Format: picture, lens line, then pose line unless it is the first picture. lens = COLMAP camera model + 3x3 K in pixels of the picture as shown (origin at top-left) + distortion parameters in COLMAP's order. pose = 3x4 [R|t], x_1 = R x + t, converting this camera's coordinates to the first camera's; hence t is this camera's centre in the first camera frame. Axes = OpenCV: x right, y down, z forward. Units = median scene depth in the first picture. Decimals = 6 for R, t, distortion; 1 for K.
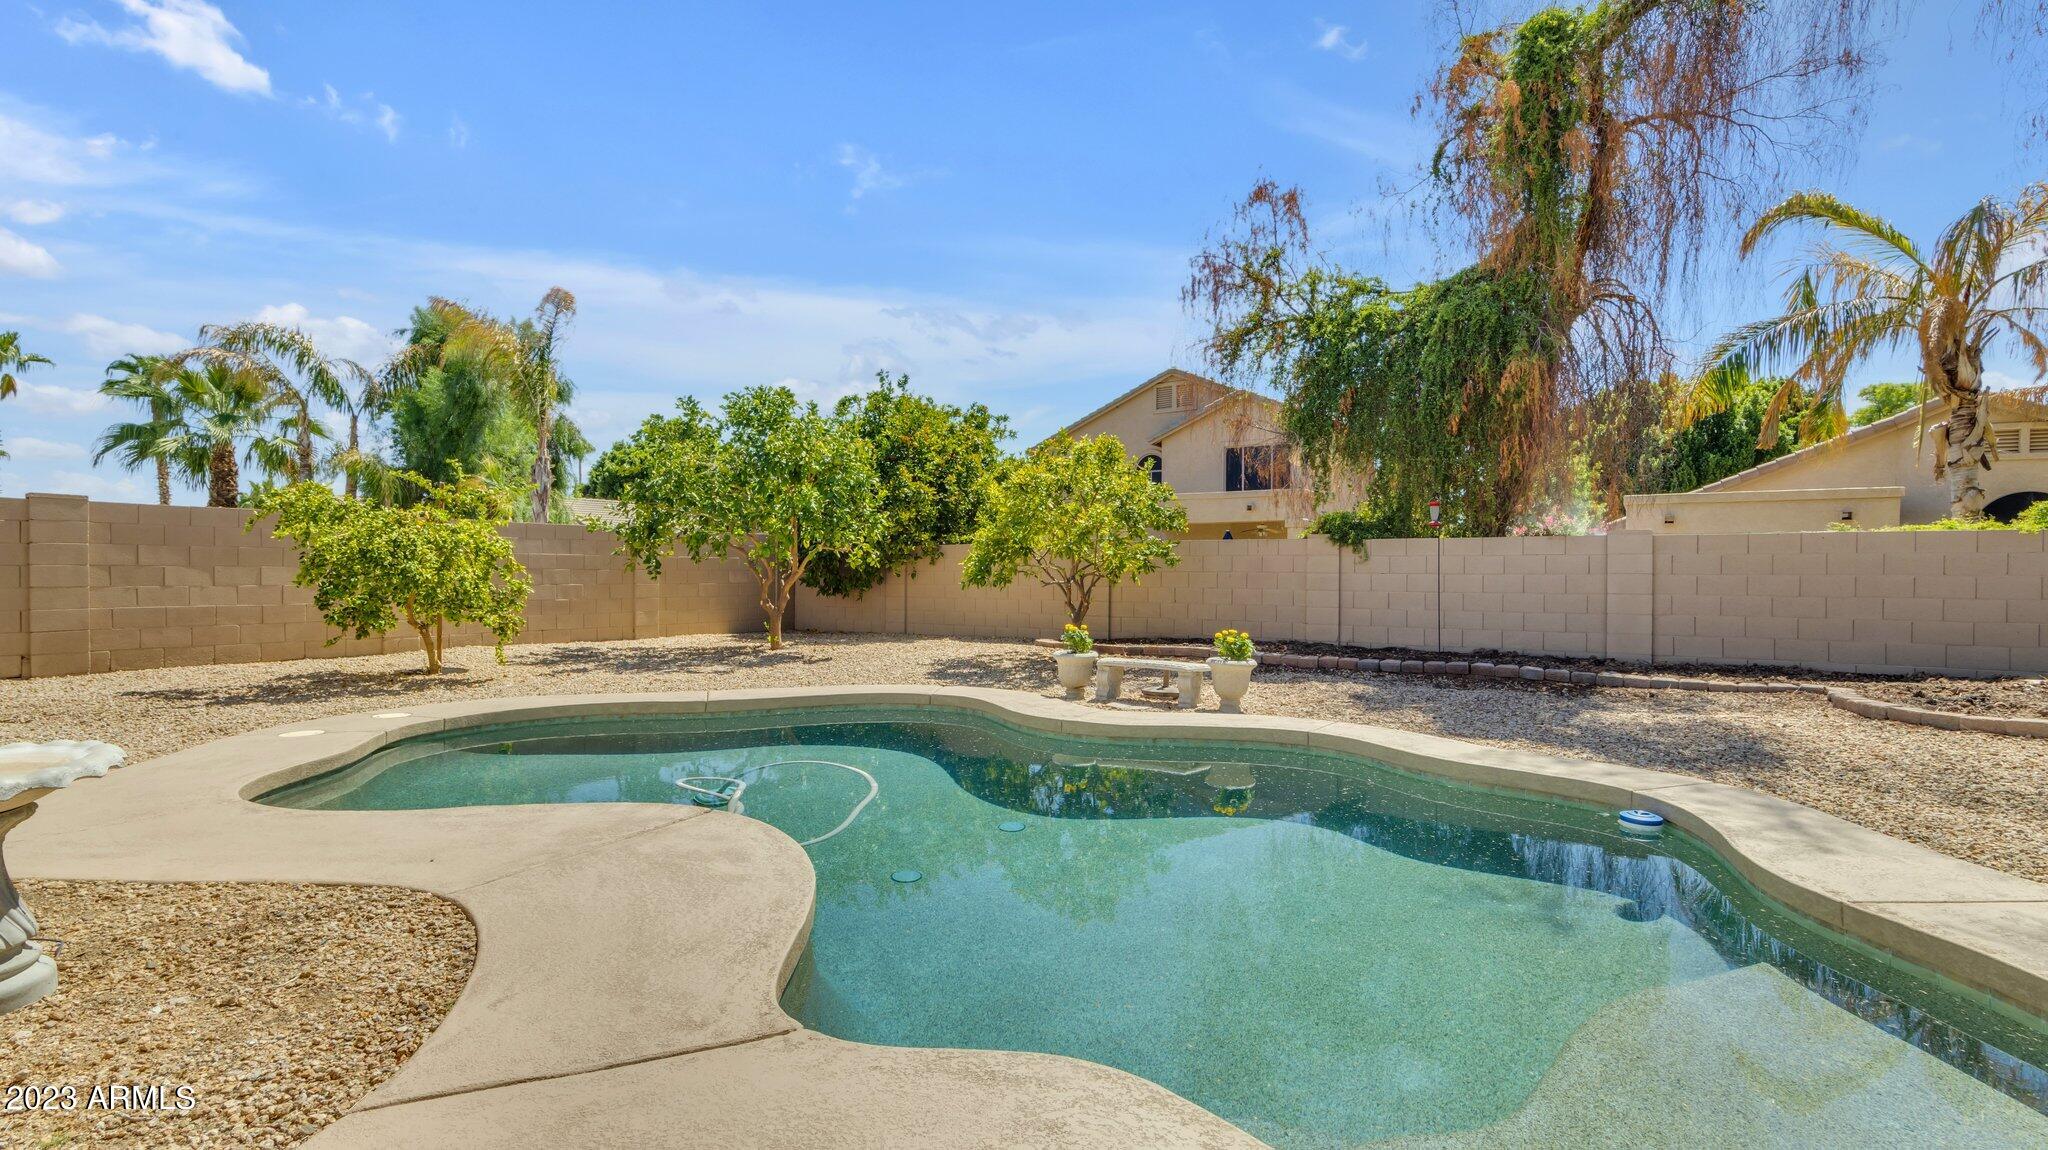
lens RADIAL K [[936.4, 0, 1024.0], [0, 936.4, 575.0], [0, 0, 1]] dist [0.001445, -0.000093]
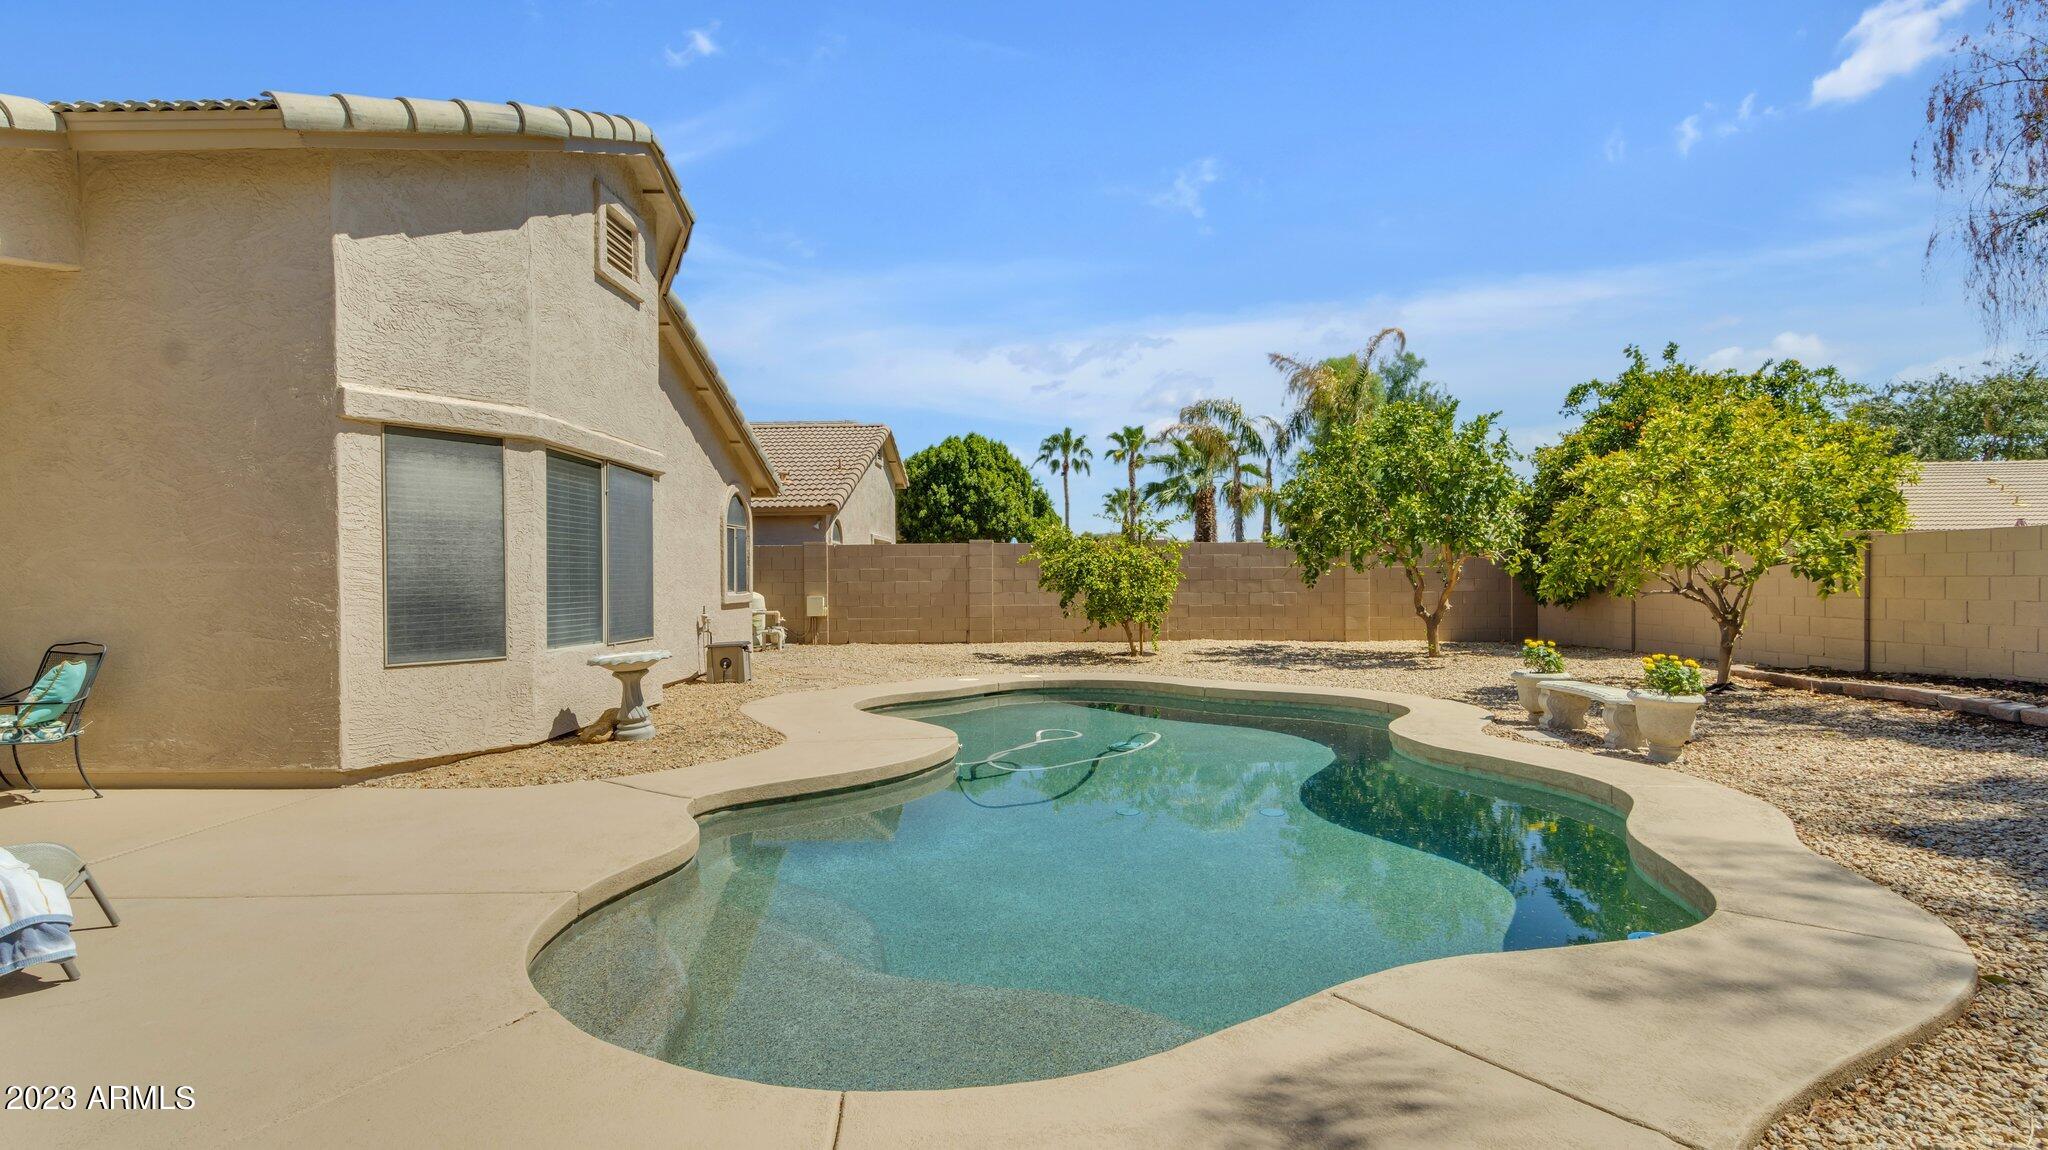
lens RADIAL K [[944.2, 0, 1024.0], [0, 944.2, 575.0], [0, 0, 1]] dist [0.003986, 0.000483]
pose [[0.525351, -0.012921, -0.850788, 0.367542], [0.007496, 0.999916, -0.010556, -0.001861], [0.850853, -0.000832, 0.525403, 0.080732]]
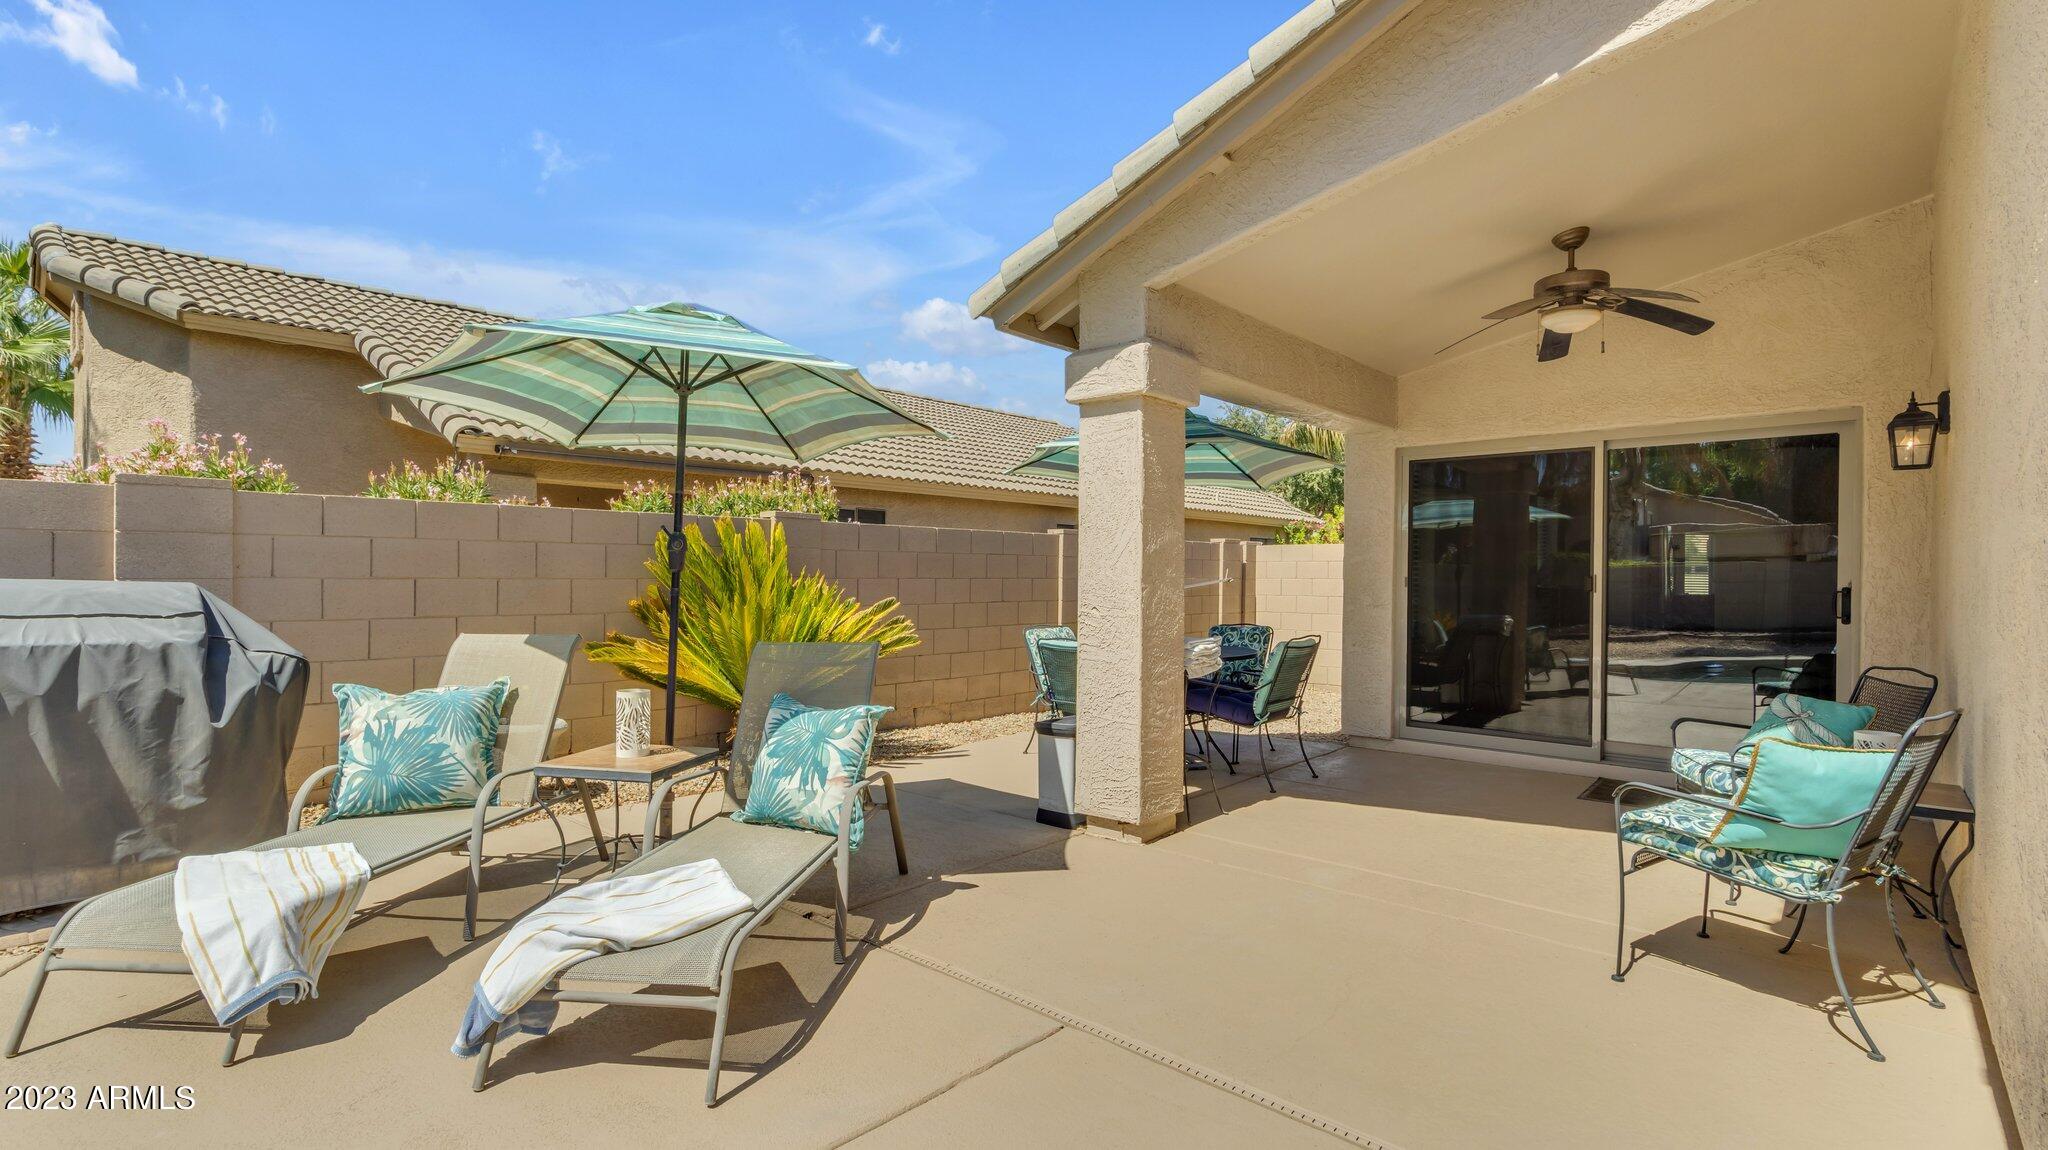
lens RADIAL K [[936.4, 0, 1024.0], [0, 936.4, 575.0], [0, 0, 1]] dist [0.001445, -0.000093]
pose [[-0.988966, -0.012078, 0.147647, -0.052599], [-0.010833, 0.999899, 0.009232, -0.006094], [-0.147743, 0.007530, -0.988997, 0.156910]]
